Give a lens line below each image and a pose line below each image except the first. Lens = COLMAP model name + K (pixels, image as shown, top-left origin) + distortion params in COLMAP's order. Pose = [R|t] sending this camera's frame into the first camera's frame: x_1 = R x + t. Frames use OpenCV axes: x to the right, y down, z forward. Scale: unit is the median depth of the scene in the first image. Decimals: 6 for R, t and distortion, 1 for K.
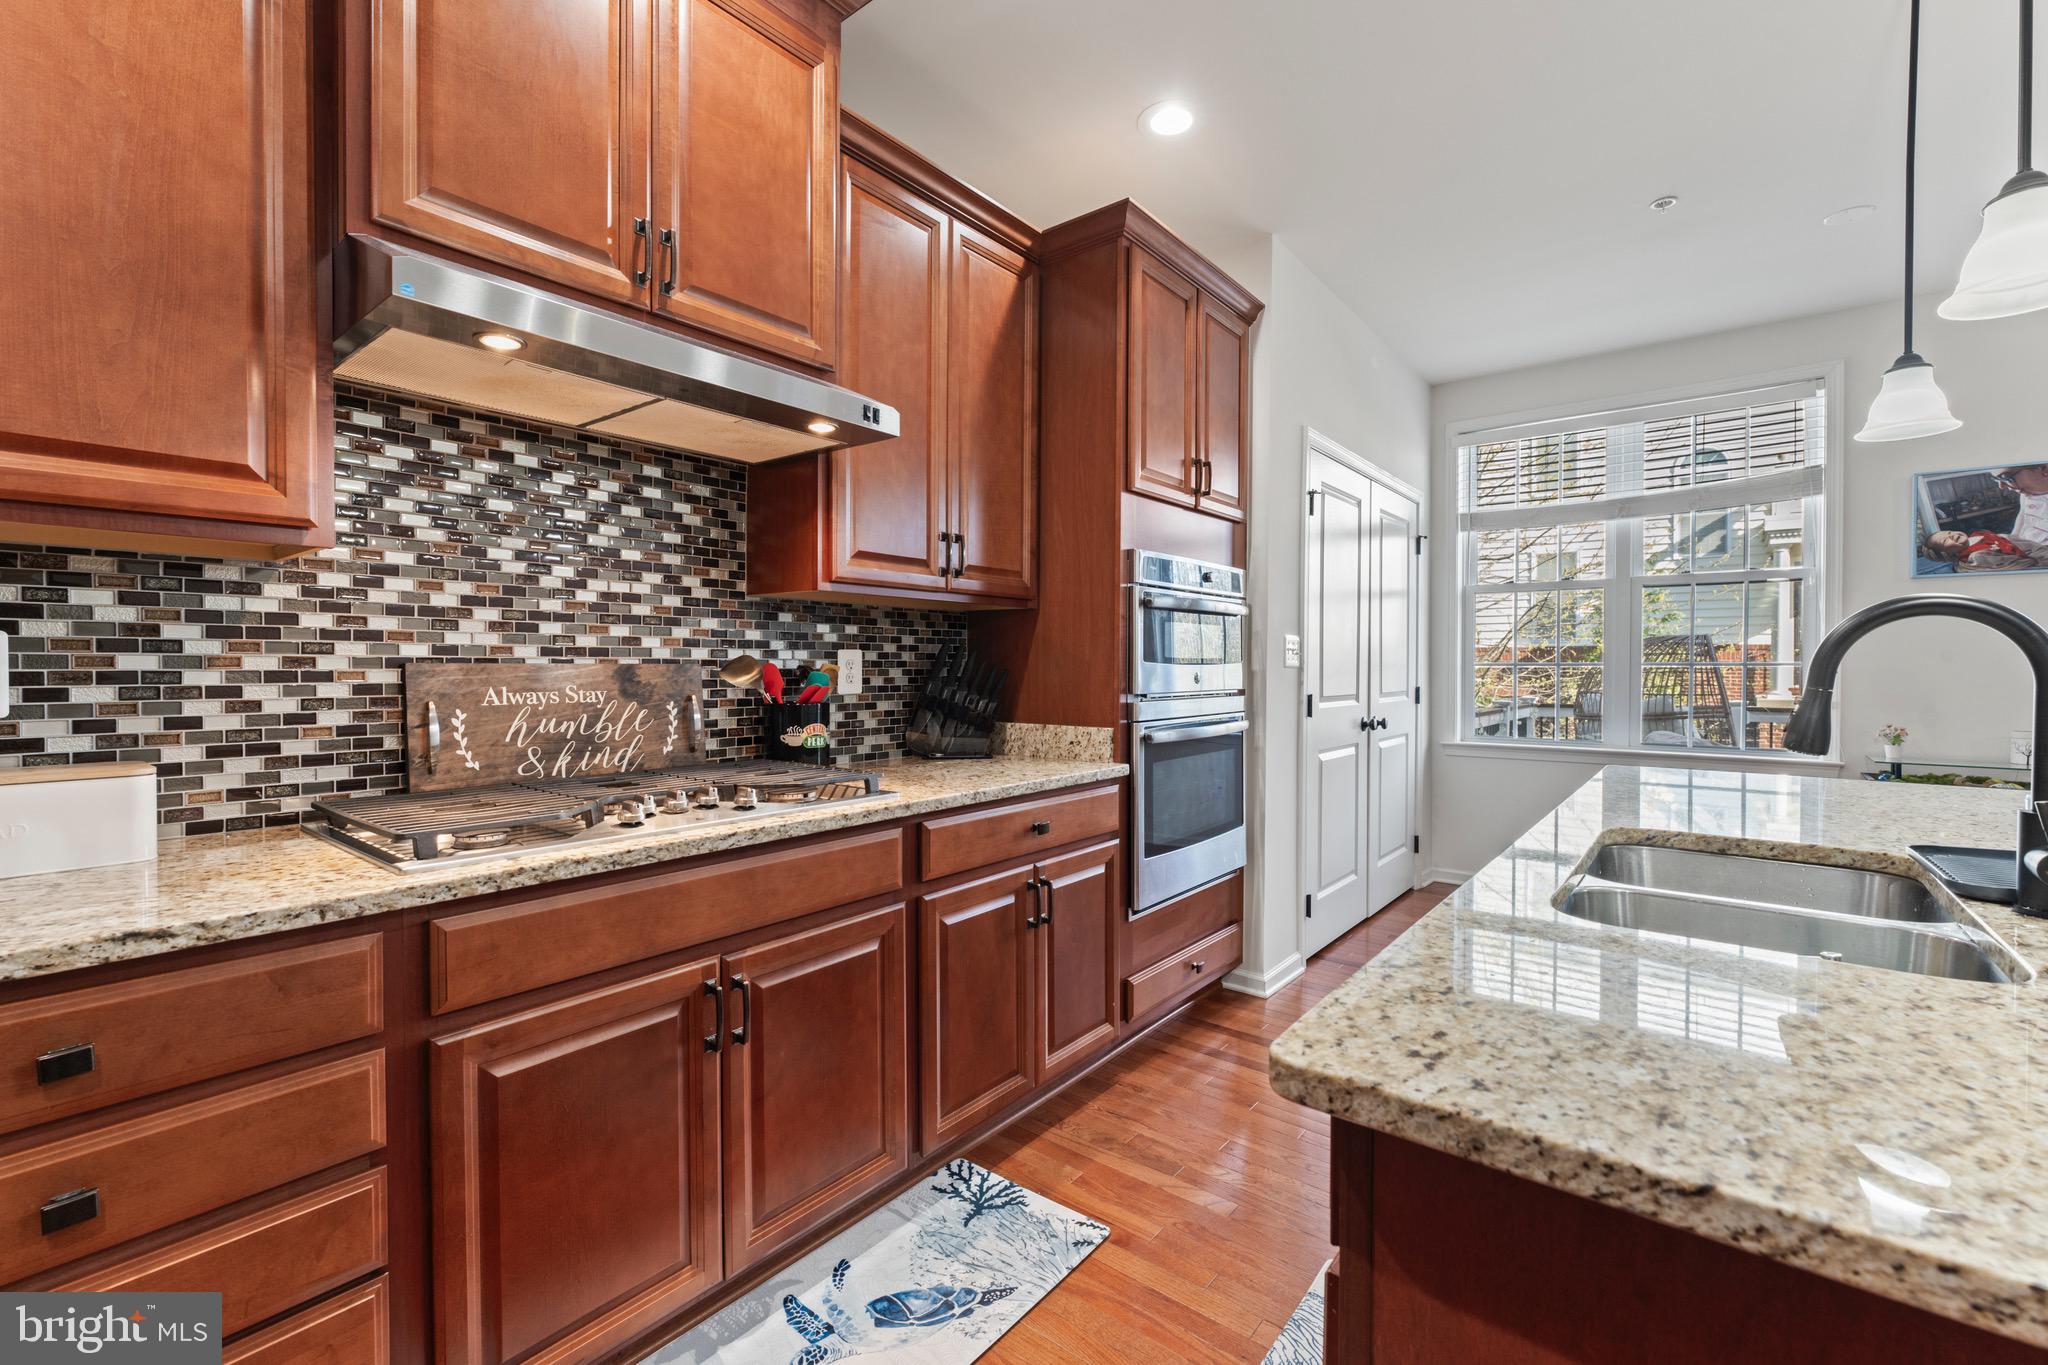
lens RADIAL K [[891.8, 0, 1015.1], [0, 891.8, 674.8], [0, 0, 1]] dist [-0.002908, -0.000418]
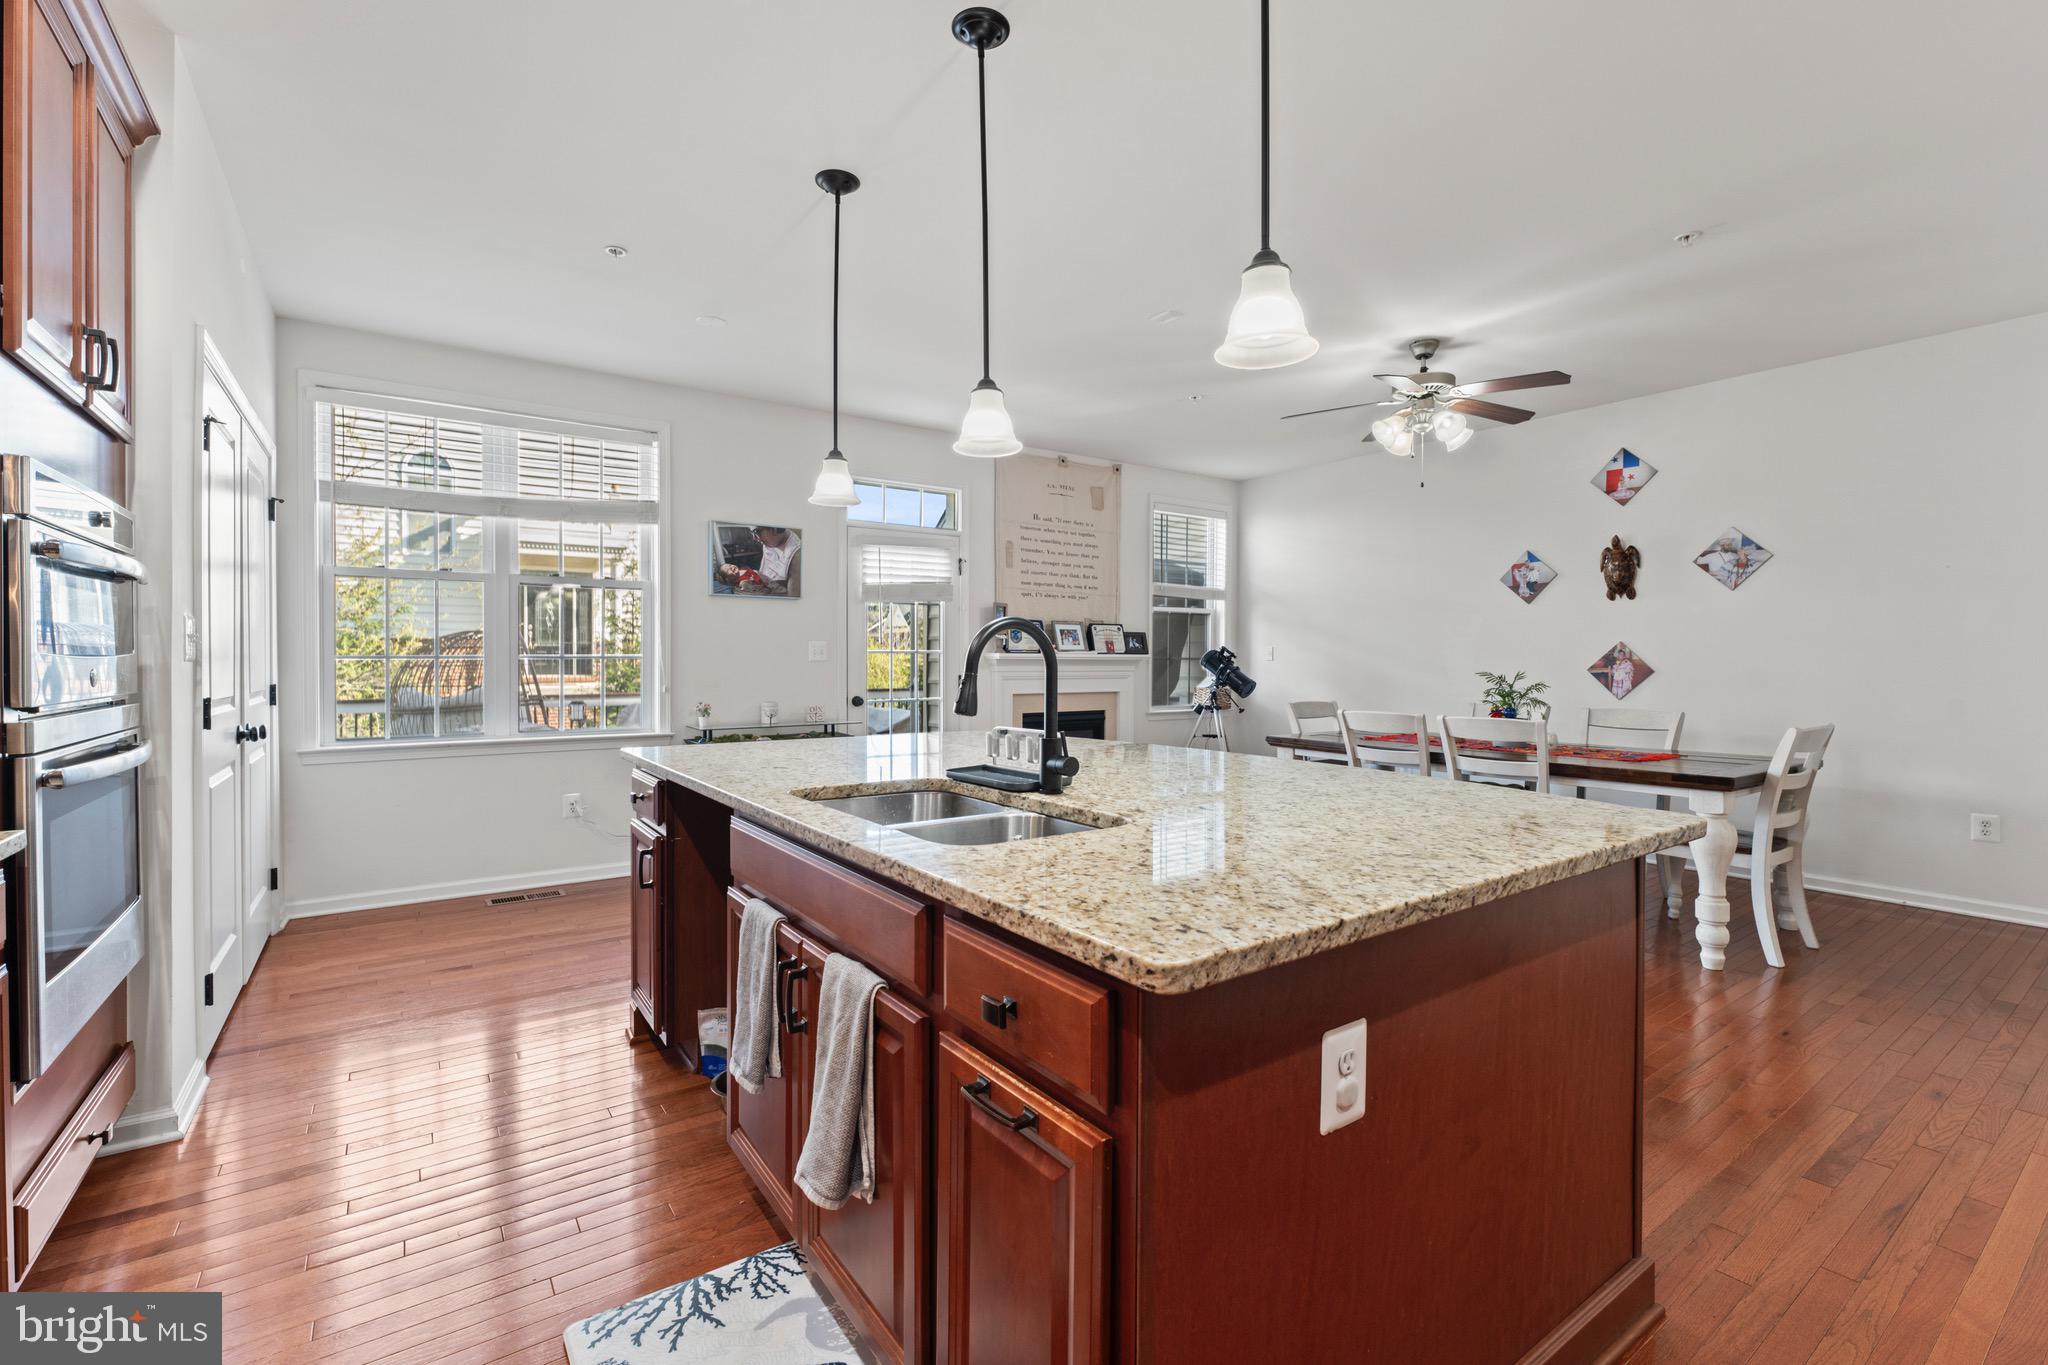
lens RADIAL K [[867.5, 0, 1052.2], [0, 867.5, 666.1], [0, 0, 1]] dist [-0.003156, -0.000659]
pose [[0.251552, -0.007423, 0.967815, -0.245011], [0.008525, 0.999949, 0.005454, -0.002159], [-0.967806, 0.006878, 0.251603, 0.220021]]
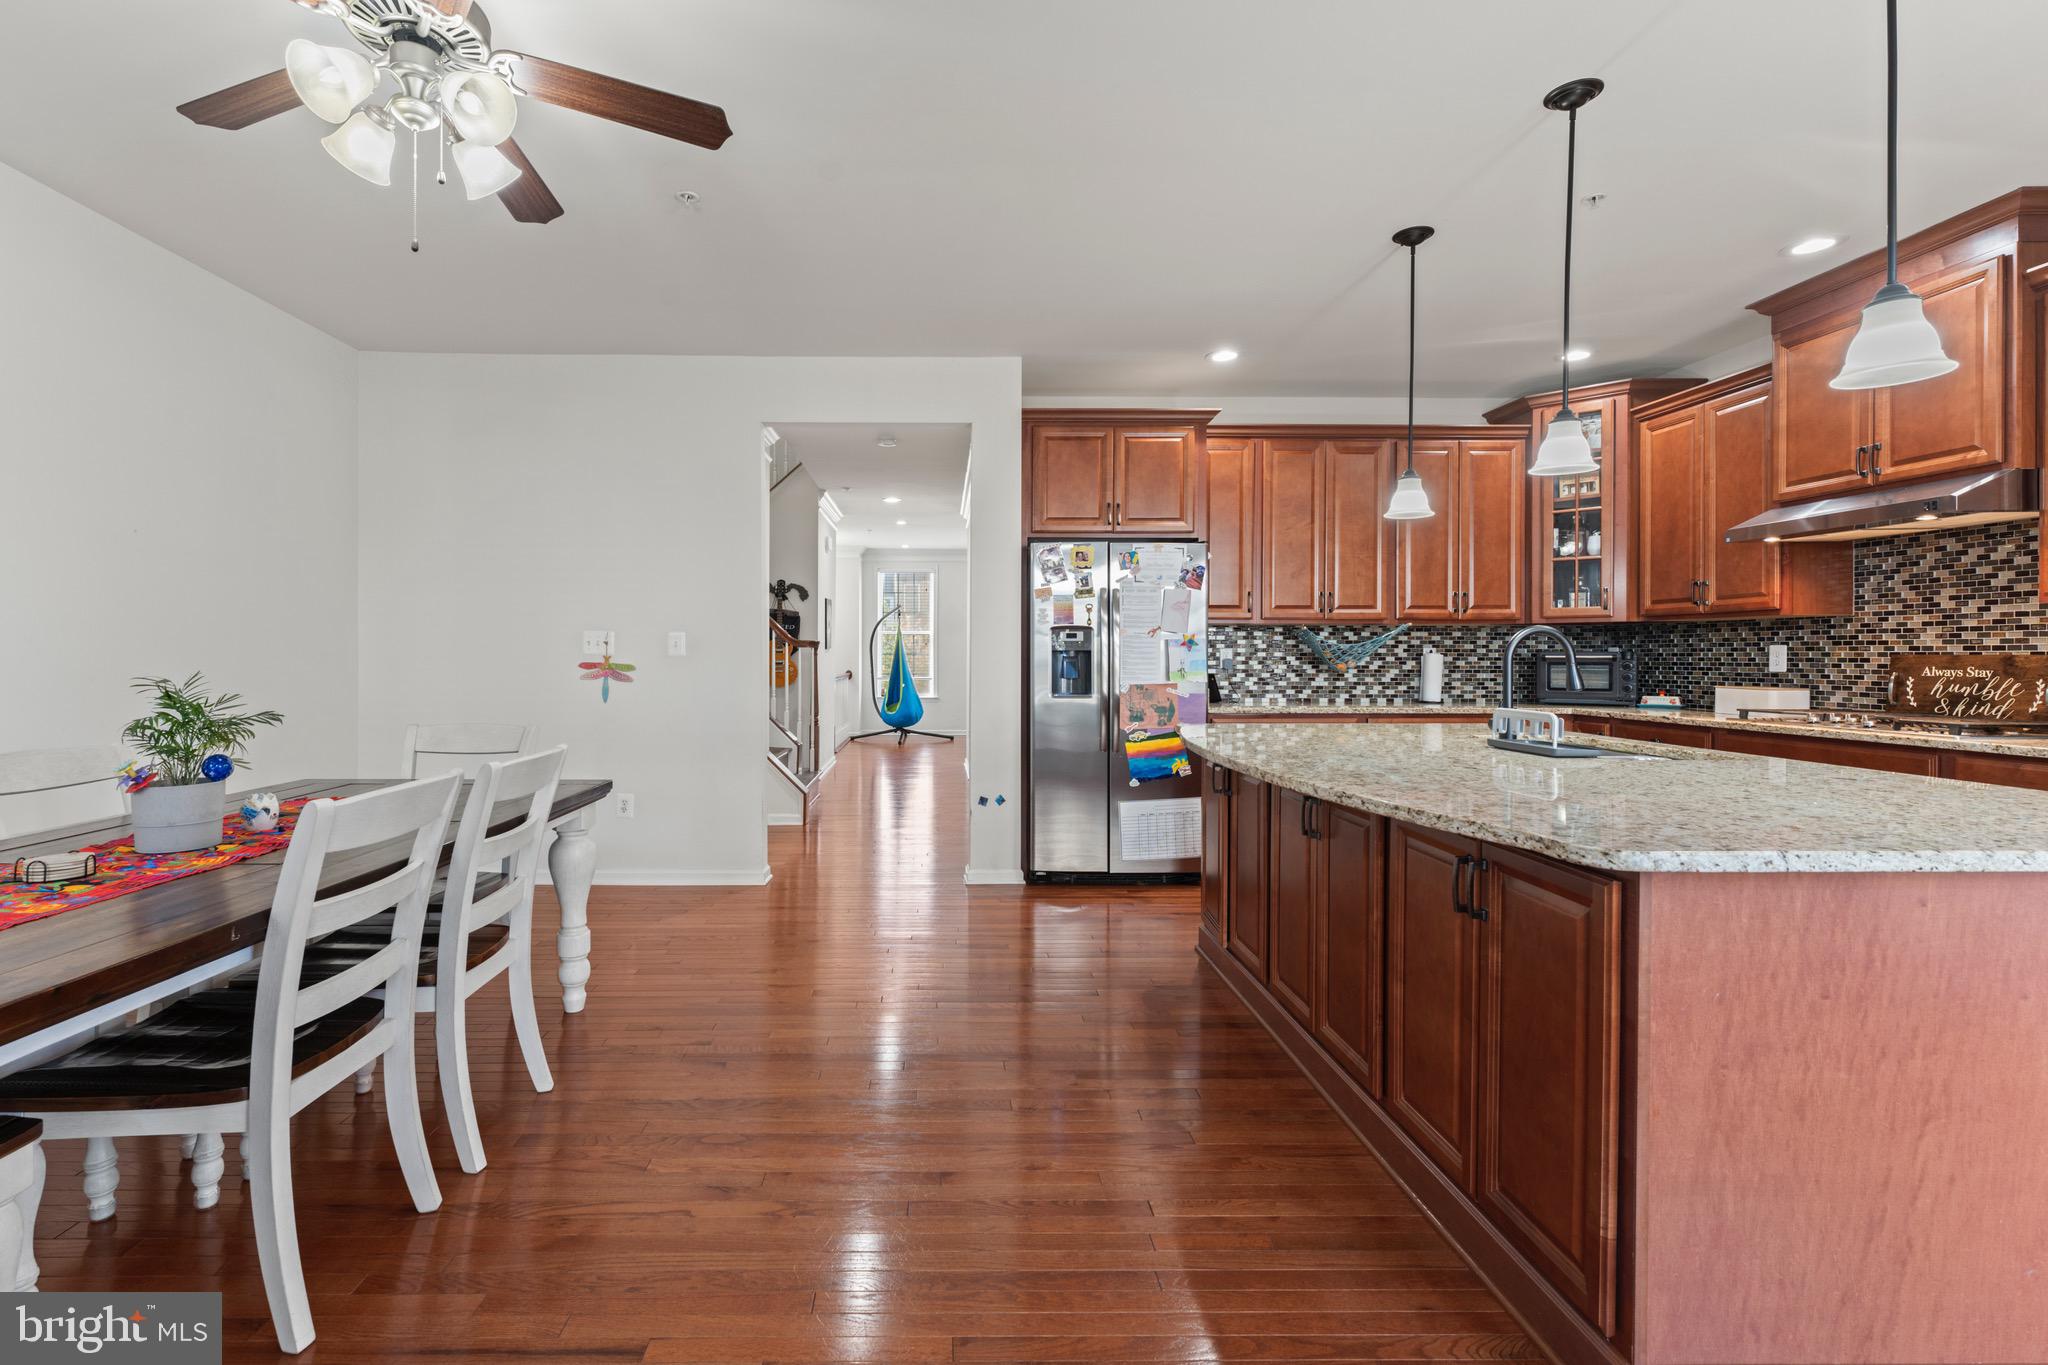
lens RADIAL K [[955.3, 0, 897.5], [0, 955.3, 656.4], [0, 0, 1]] dist [-0.000466, 0.000477]
pose [[-0.775200, -0.002295, -0.631712, 1.808401], [-0.009813, 0.999916, 0.008408, -0.003416], [0.631640, 0.012717, -0.775157, 0.851765]]
